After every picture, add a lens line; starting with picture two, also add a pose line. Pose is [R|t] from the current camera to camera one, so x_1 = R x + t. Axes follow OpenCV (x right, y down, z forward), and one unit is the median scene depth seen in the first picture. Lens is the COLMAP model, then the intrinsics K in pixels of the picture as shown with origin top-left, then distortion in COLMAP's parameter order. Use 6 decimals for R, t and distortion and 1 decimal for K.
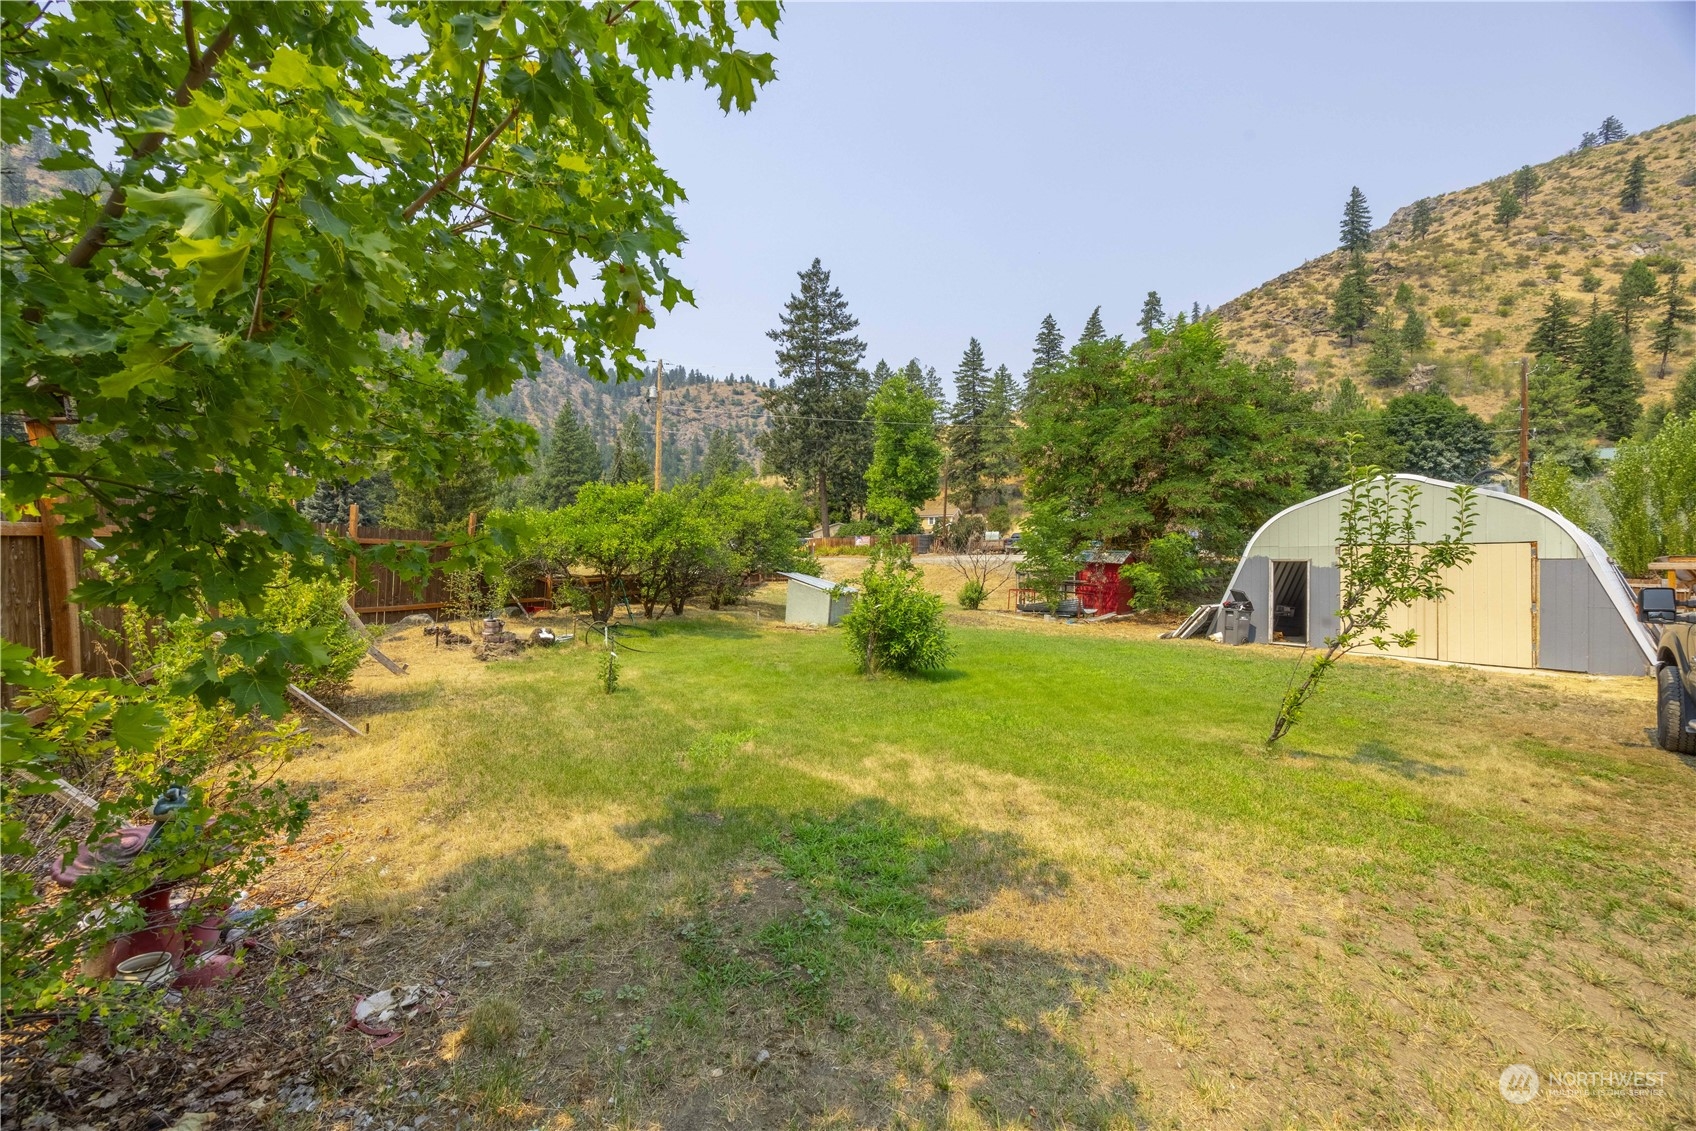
lens RADIAL K [[644.1, 0, 836.7], [0, 644.1, 566.6], [0, 0, 1]] dist [-0.005267, 0.000199]
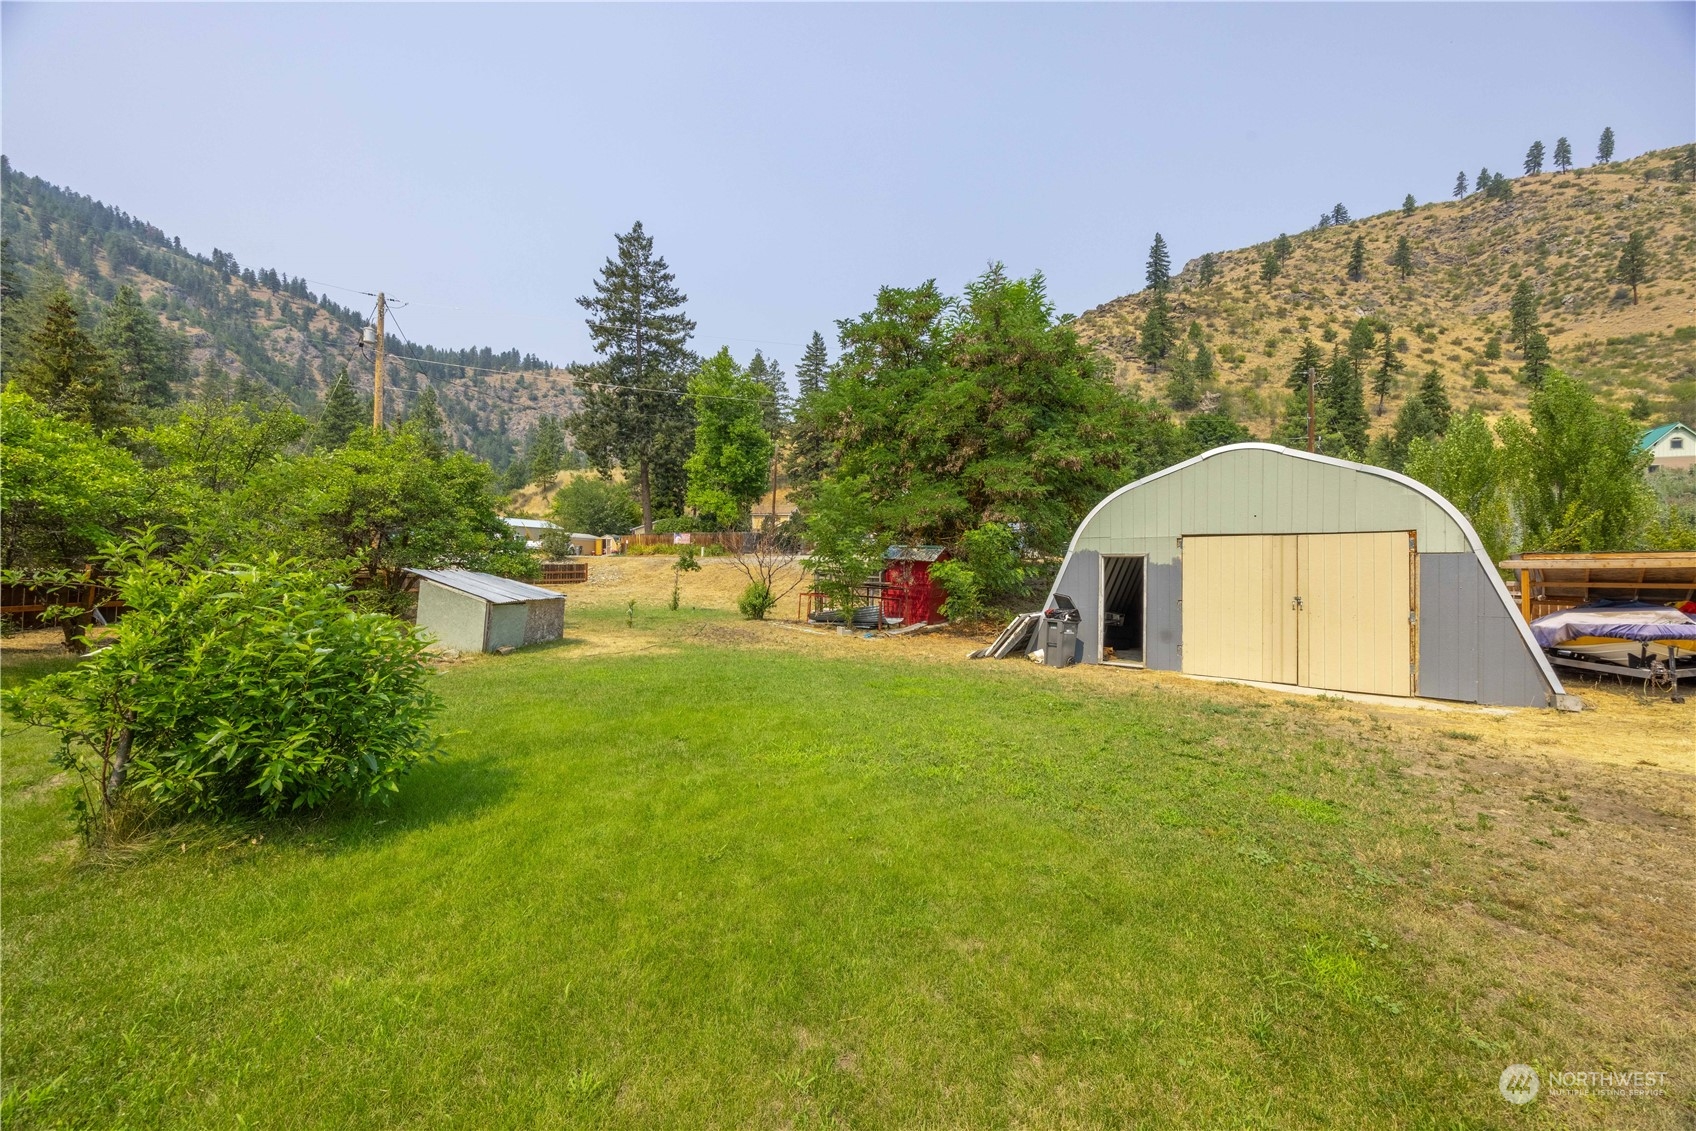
lens RADIAL K [[644.1, 0, 838.2], [0, 644.1, 570.0], [0, 0, 1]] dist [-0.005267, 0.000199]
pose [[0.975202, 0.004604, 0.221270, 0.036611], [-0.004680, 0.999989, -0.000178, 0.001708], [-0.221269, -0.000862, 0.975213, 0.058800]]
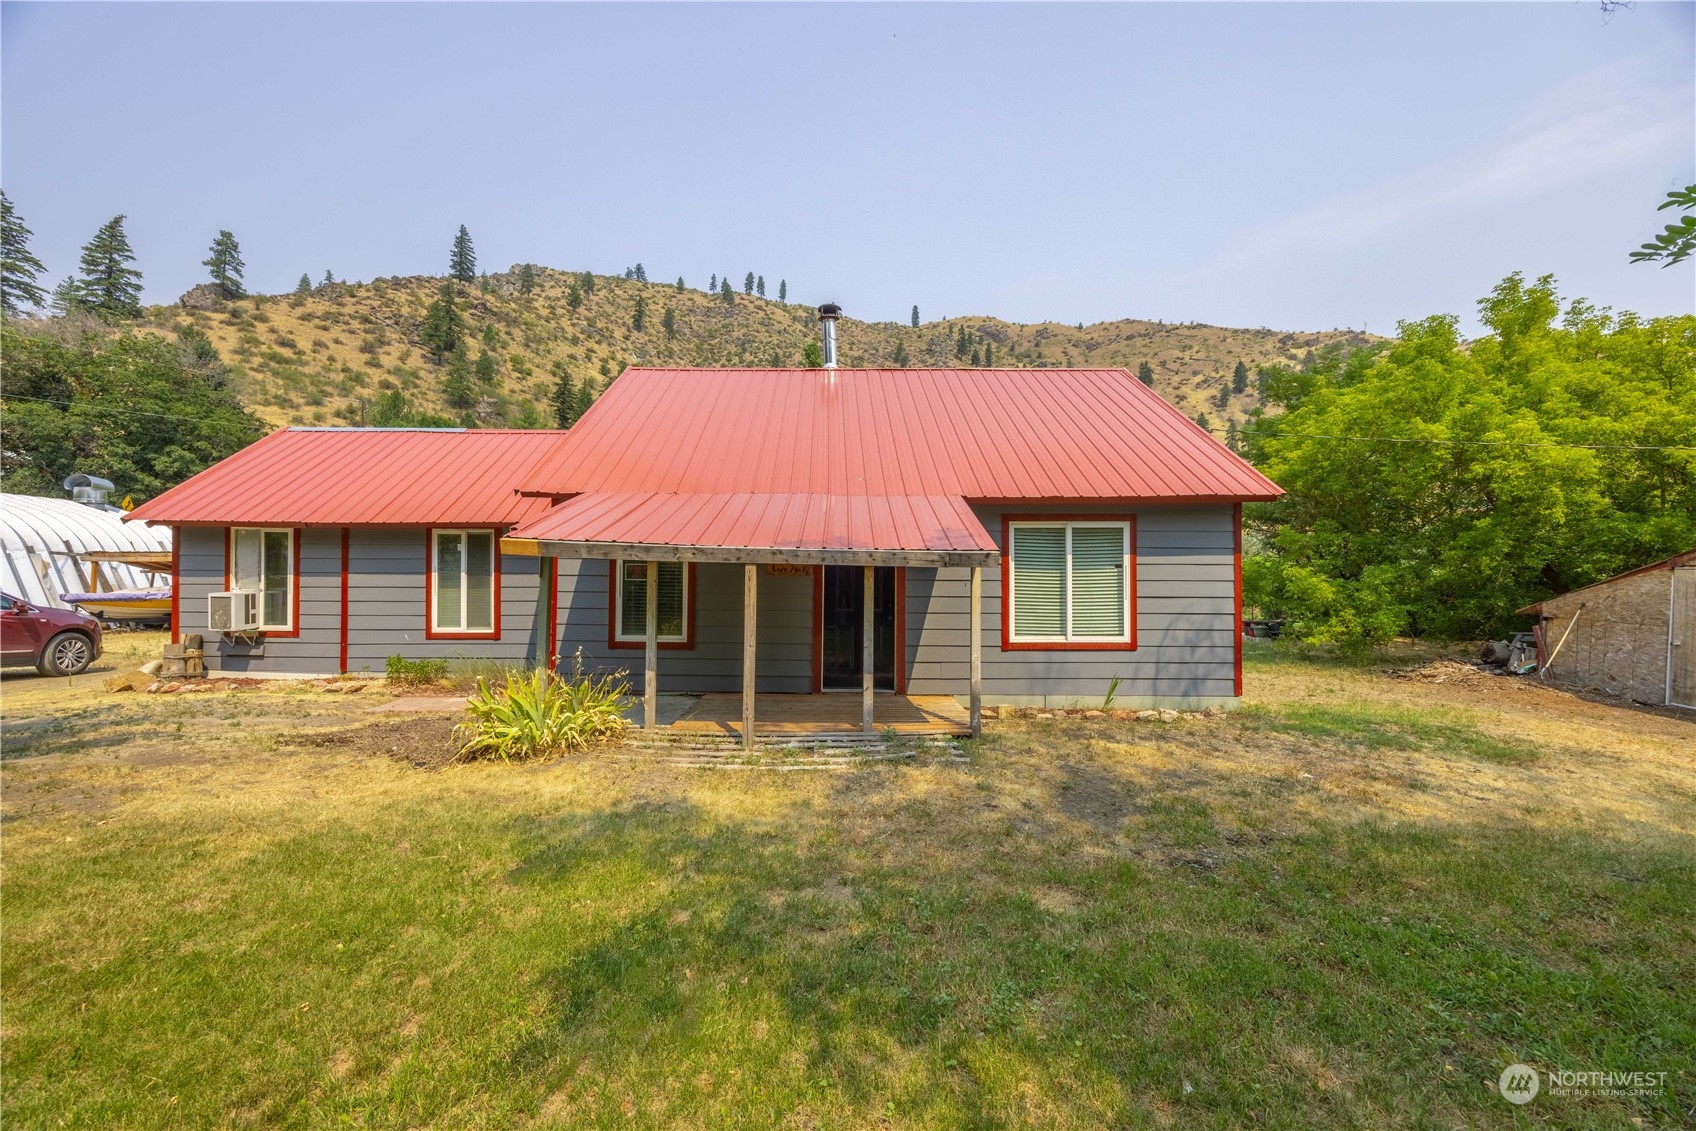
lens RADIAL K [[644.1, 0, 845.4], [0, 644.1, 565.4], [0, 0, 1]] dist [-0.005267, 0.000199]
pose [[0.396127, 0.006006, 0.918176, 0.109197], [-0.007774, 0.999965, -0.003187, 0.000522], [-0.918163, -0.005876, 0.396159, -0.139518]]
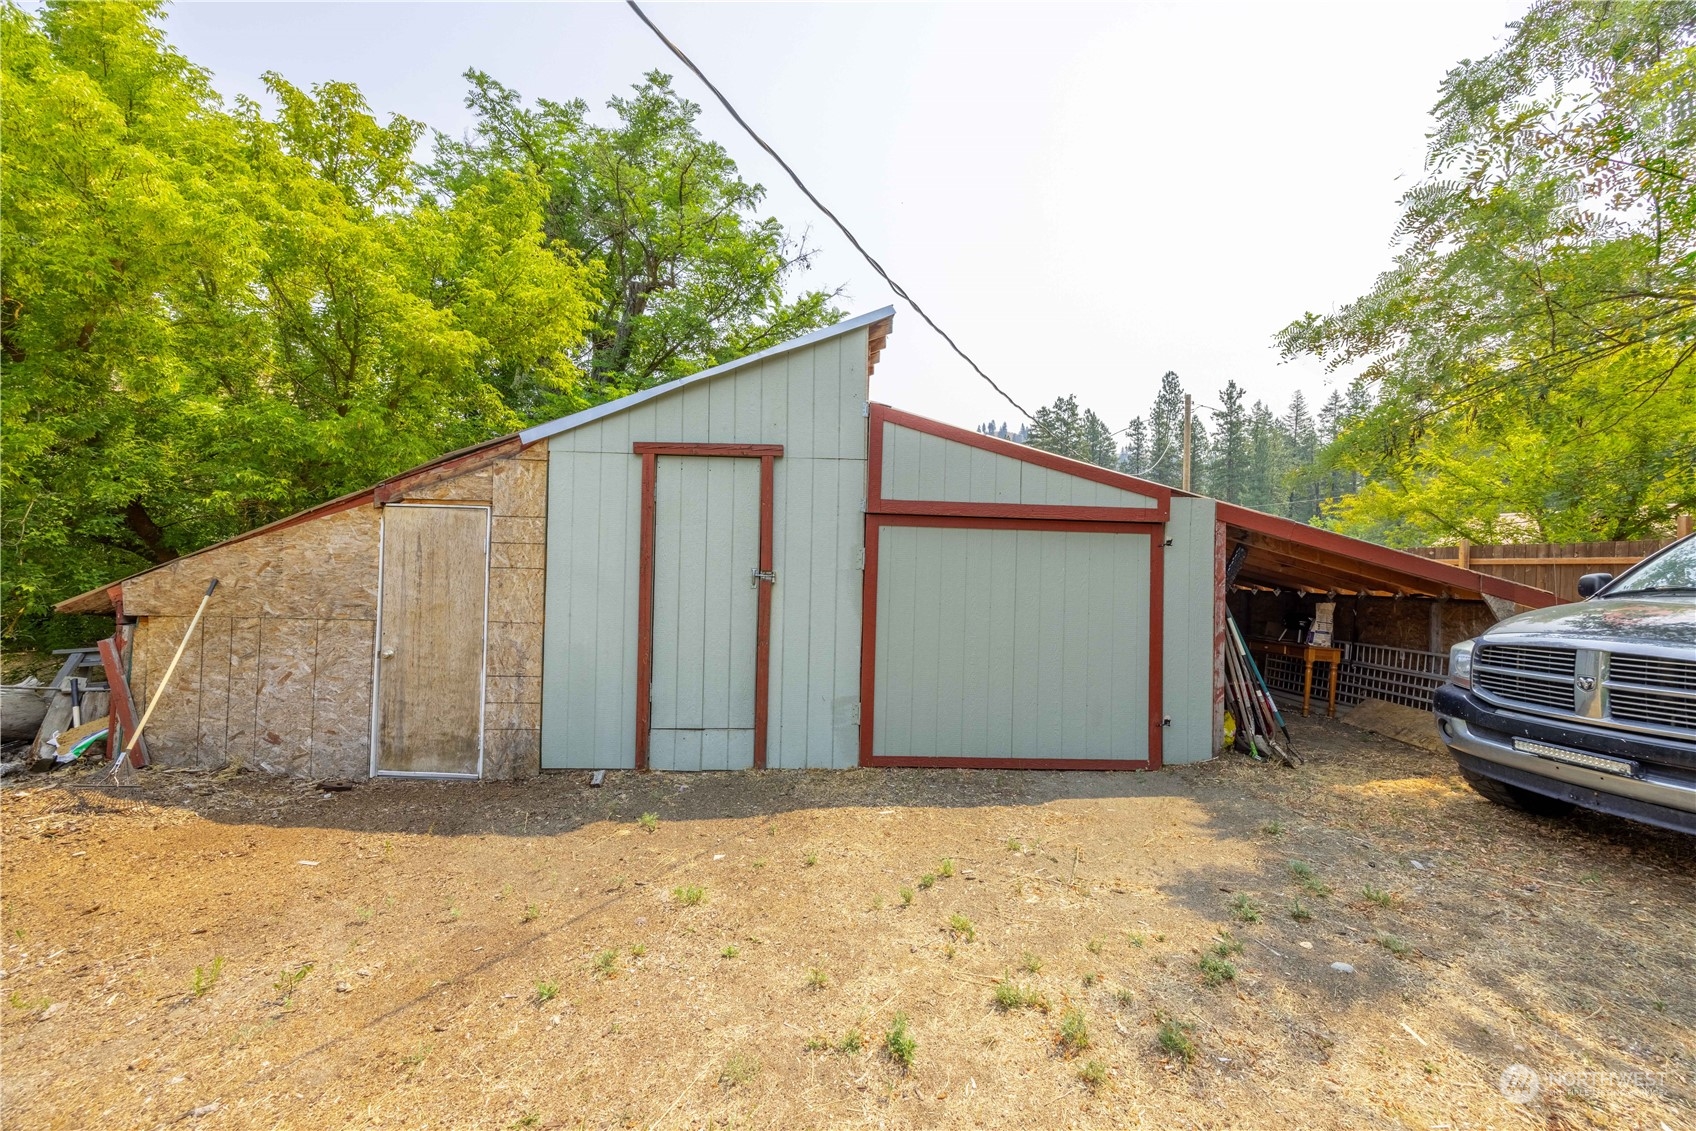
lens RADIAL K [[644.1, 0, 837.6], [0, 644.1, 563.9], [0, 0, 1]] dist [-0.005267, 0.000199]
pose [[-0.949025, -0.022250, 0.314414, 0.210130], [-0.019460, 0.999739, 0.012009, 0.003213], [-0.314599, 0.005279, -0.949210, -0.185604]]
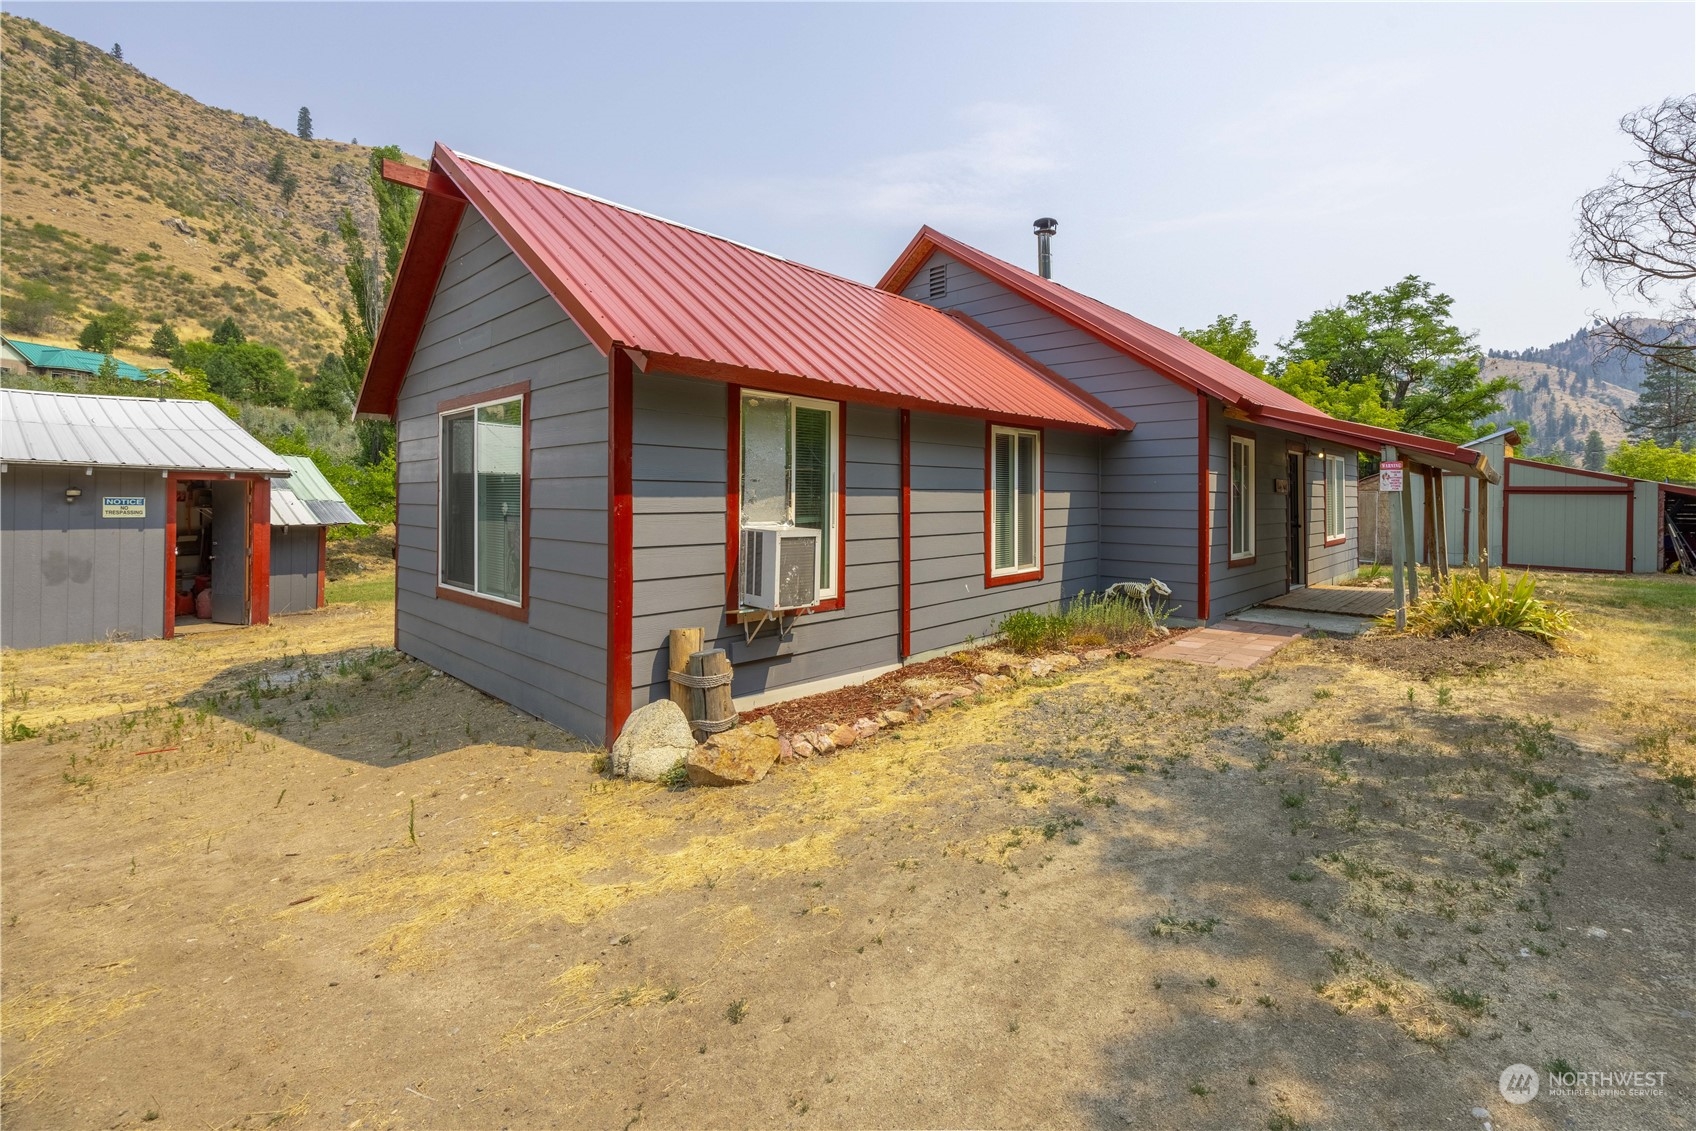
lens RADIAL K [[705.5, 0, 936.5], [0, 705.5, 499.6], [0, 0, 1]] dist [-0.002738, -0.000823]
pose [[-0.440034, -0.003584, 0.897974, 0.110874], [-0.006458, 0.999979, 0.000827, 0.002949], [-0.897958, -0.005435, -0.440048, 0.003937]]
